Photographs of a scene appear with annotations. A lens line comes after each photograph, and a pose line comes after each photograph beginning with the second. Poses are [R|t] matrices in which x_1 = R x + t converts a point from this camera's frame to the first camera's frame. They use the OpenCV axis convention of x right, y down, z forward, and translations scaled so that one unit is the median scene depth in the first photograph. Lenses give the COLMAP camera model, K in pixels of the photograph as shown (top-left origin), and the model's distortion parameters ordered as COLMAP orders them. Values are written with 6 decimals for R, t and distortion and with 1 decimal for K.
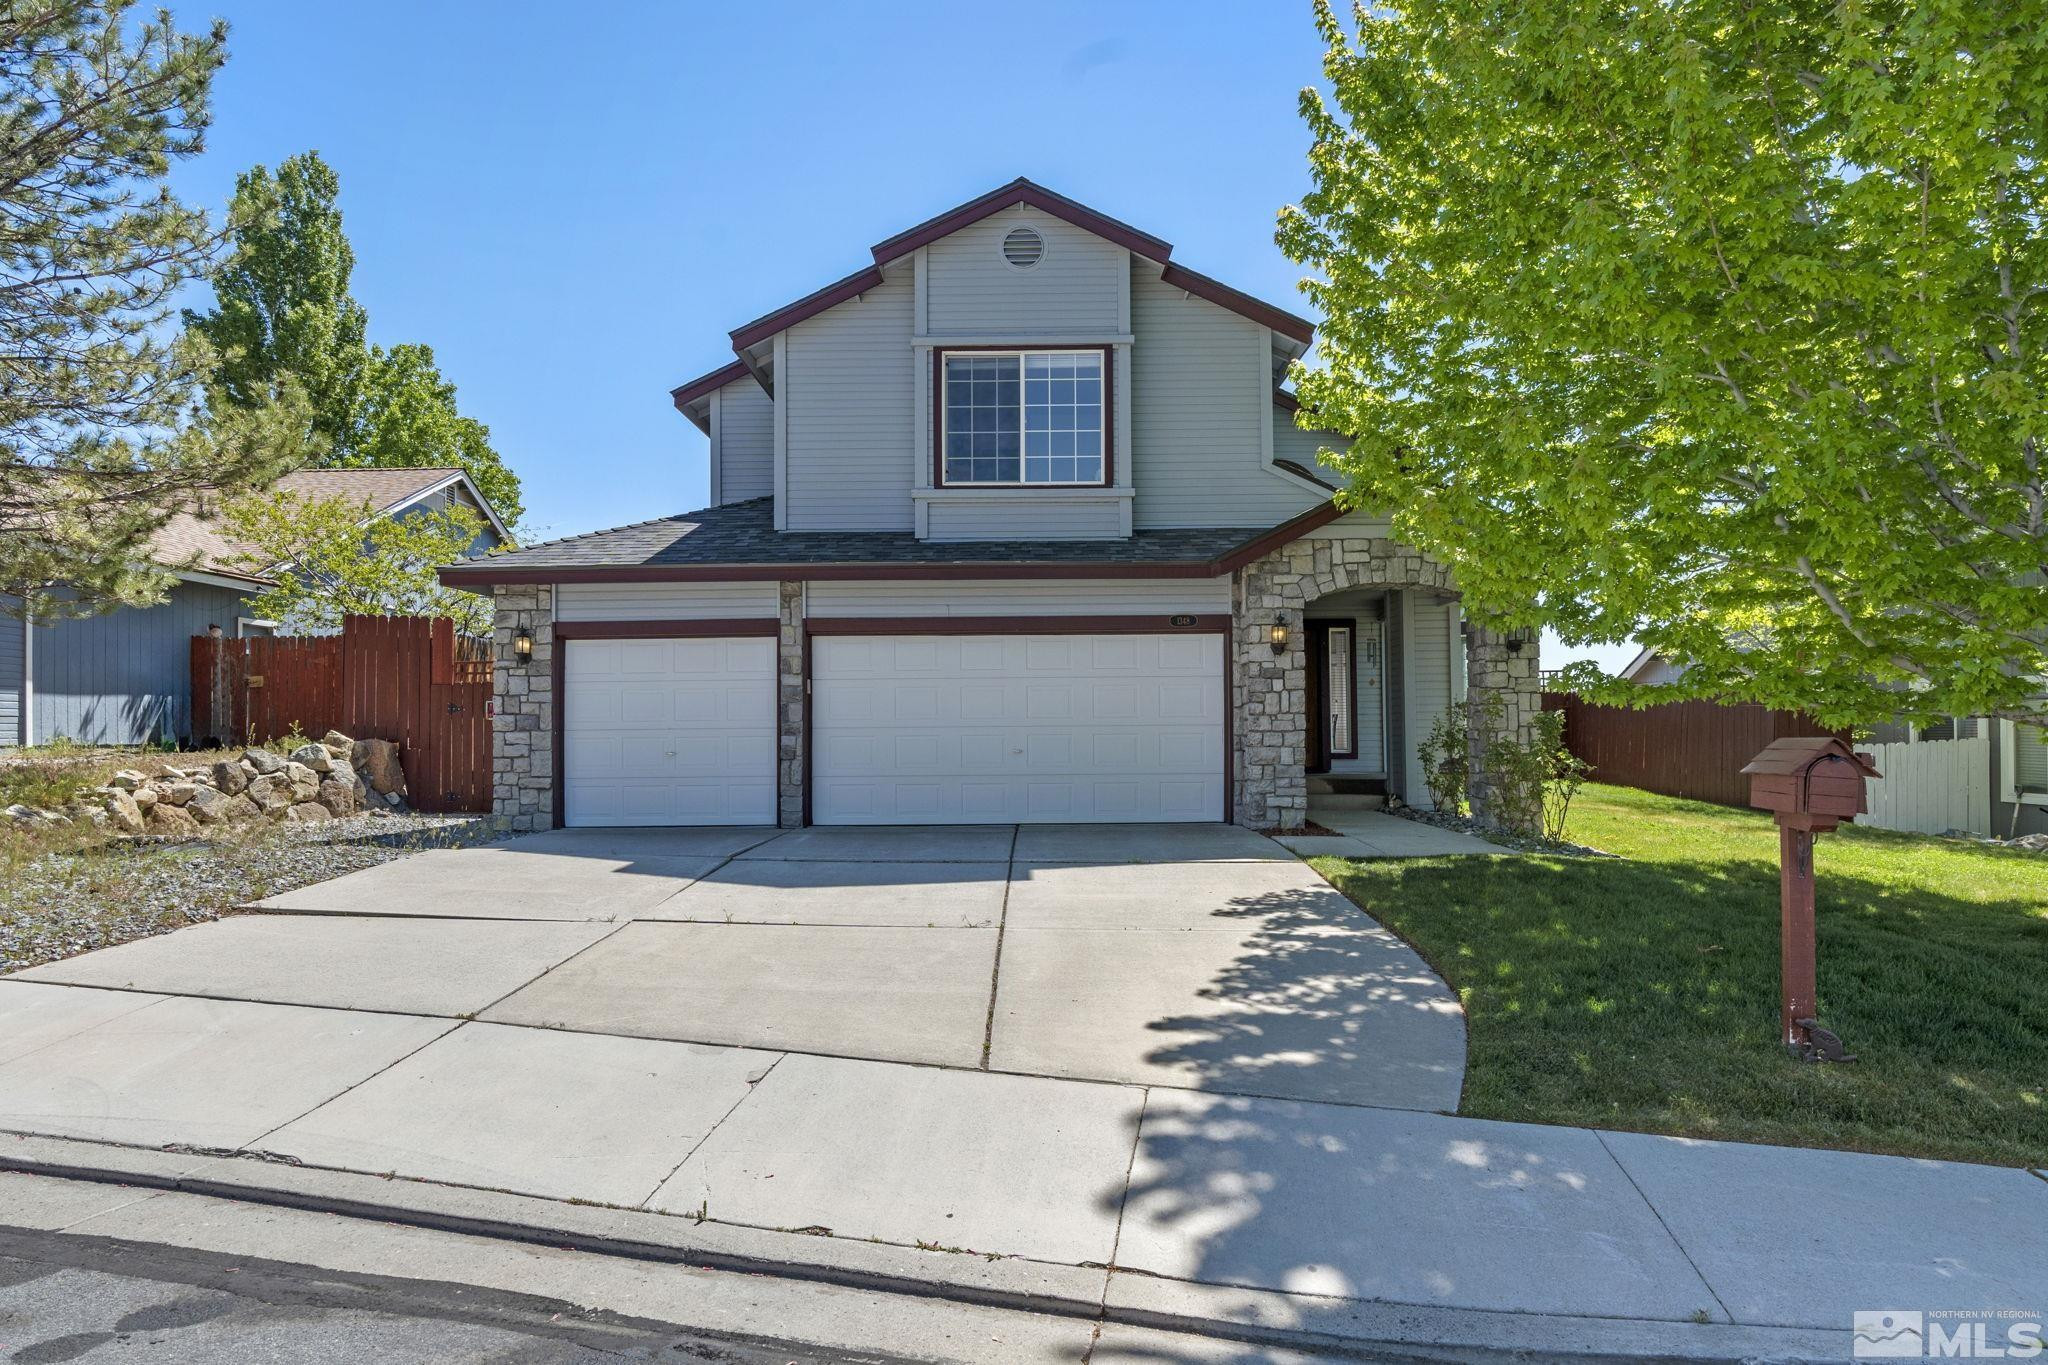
lens RADIAL K [[1070.9, 0, 1000.7], [0, 1070.9, 726.4], [0, 0, 1]] dist [-0.016717, 0.003178]
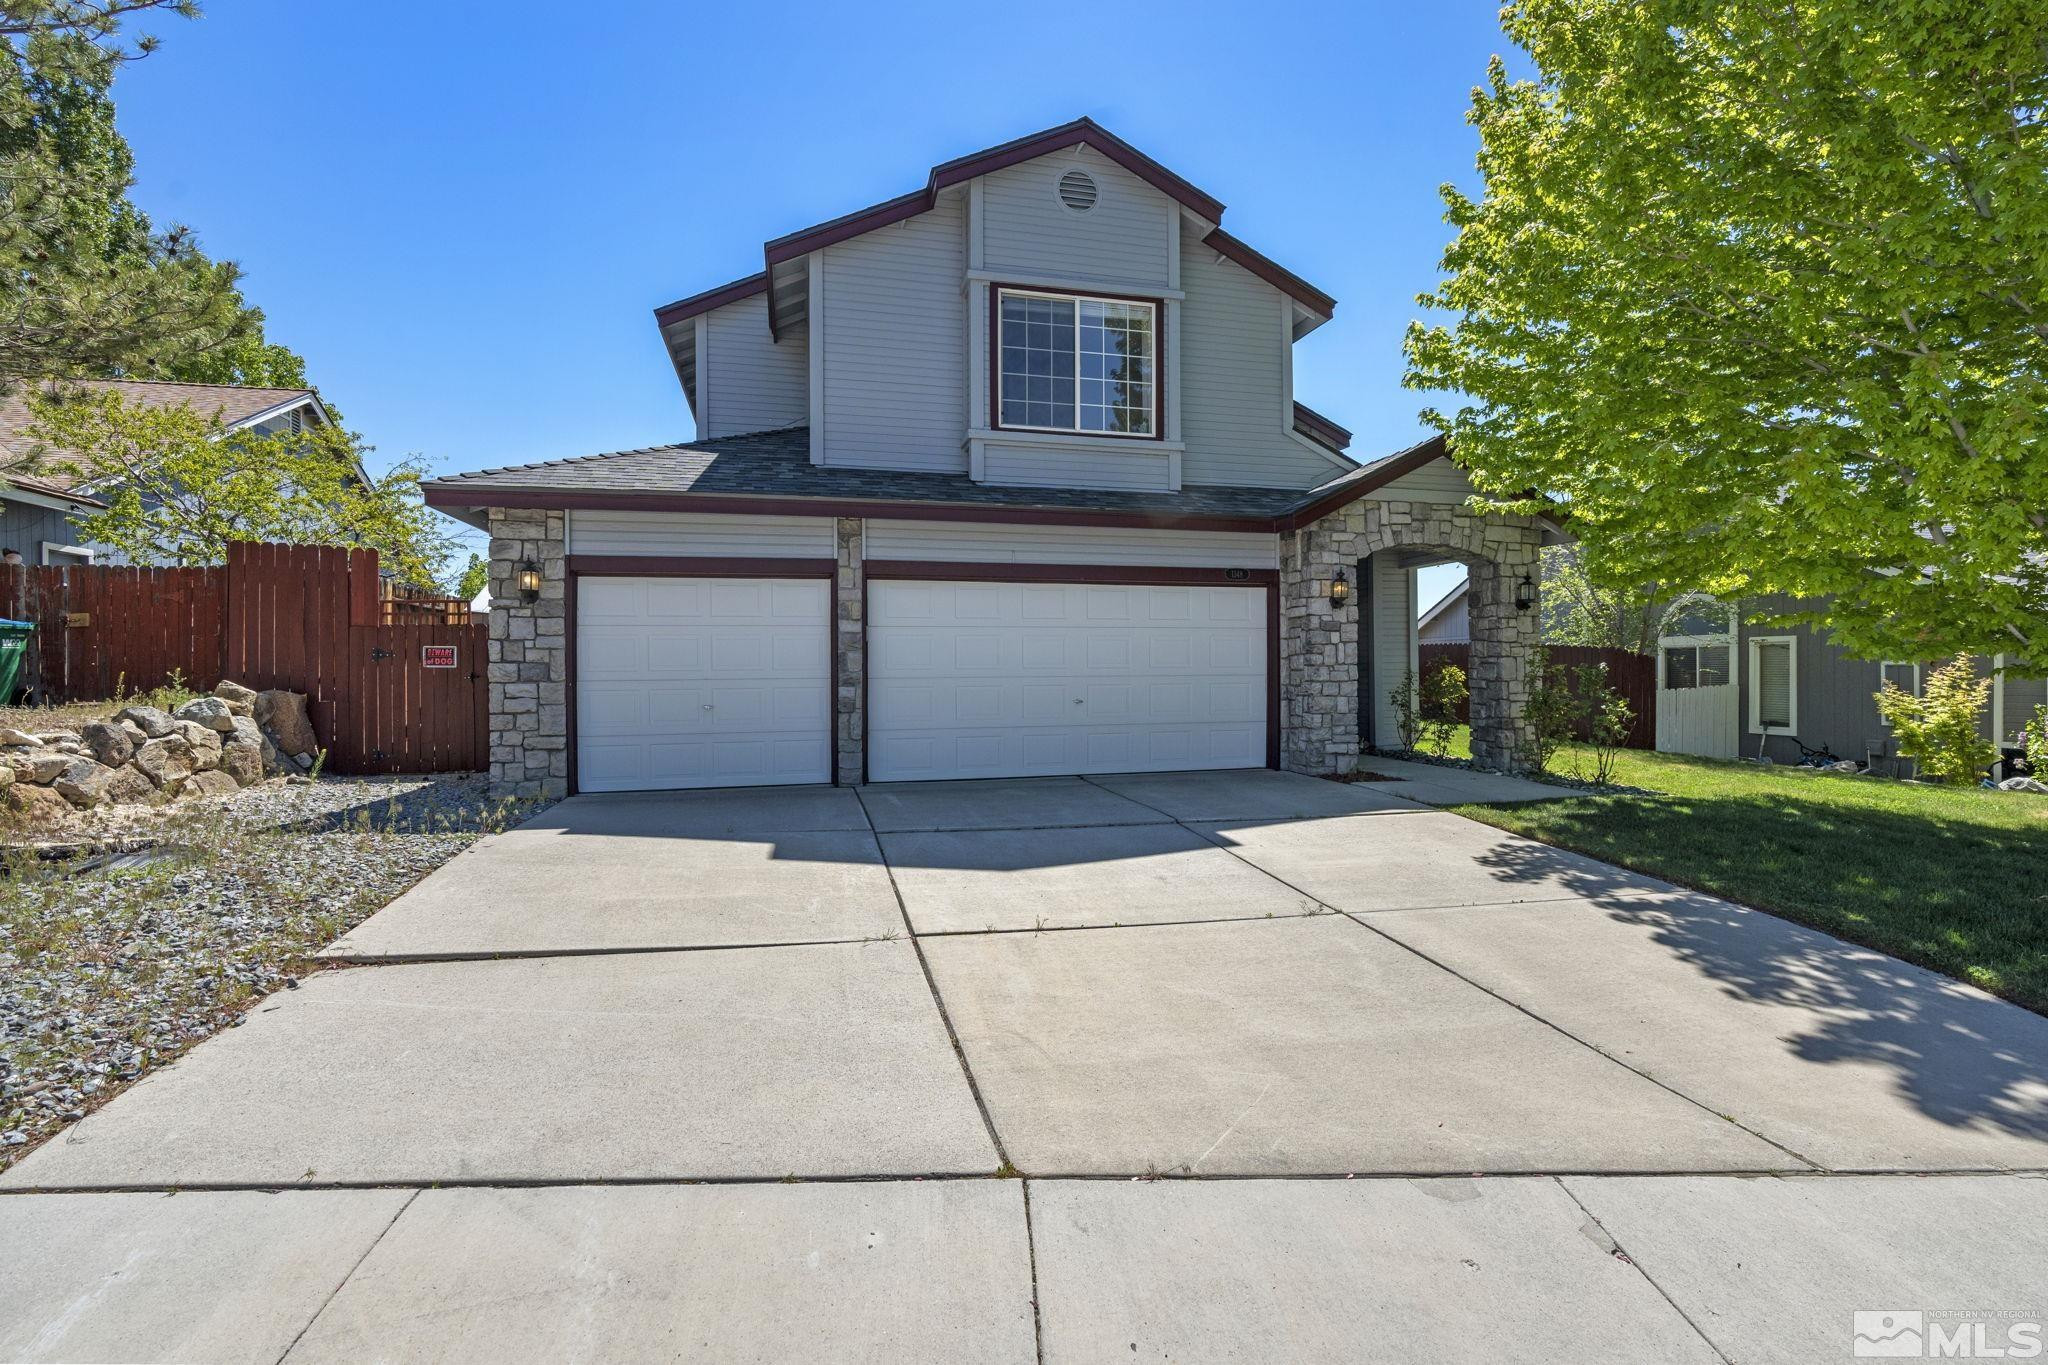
lens RADIAL K [[913.3, 0, 1020.2], [0, 913.3, 680.6], [0, 0, 1]] dist [-0.010254, 0.002568]
pose [[0.968171, -0.001398, 0.250286, -0.248077], [-0.001277, 0.999944, 0.010525, -0.004919], [-0.250287, -0.010510, 0.968115, 0.197959]]
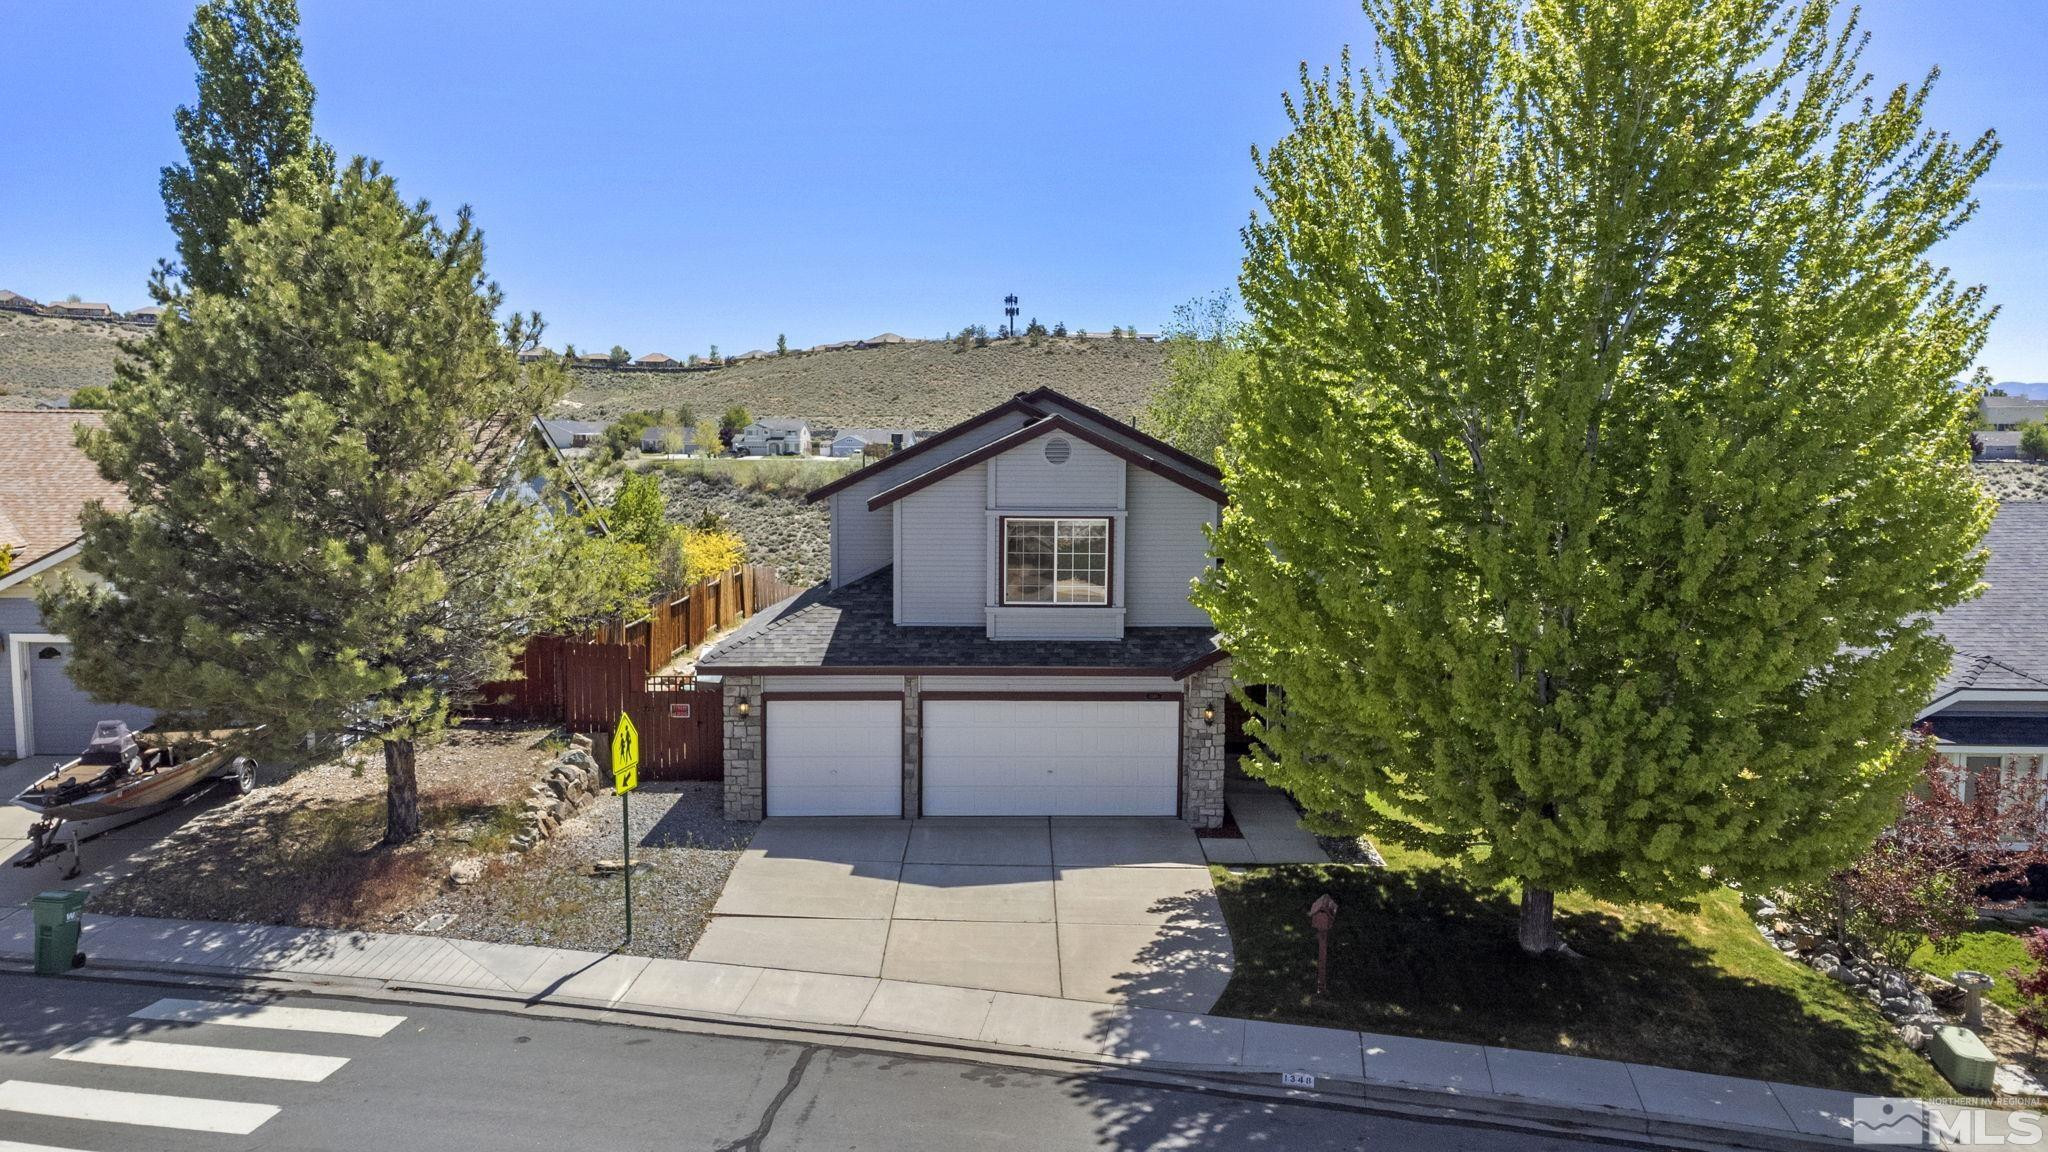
lens RADIAL K [[1468.3, 0, 1012.5], [0, 1468.3, 577.3], [0, 0, 1]] dist [0.029703, -0.001922]
pose [[0.999819, 0.007564, 0.017485, -0.082571], [-0.009292, 0.994845, 0.100980, -0.492695], [-0.016631, -0.101124, 0.994735, -1.171678]]
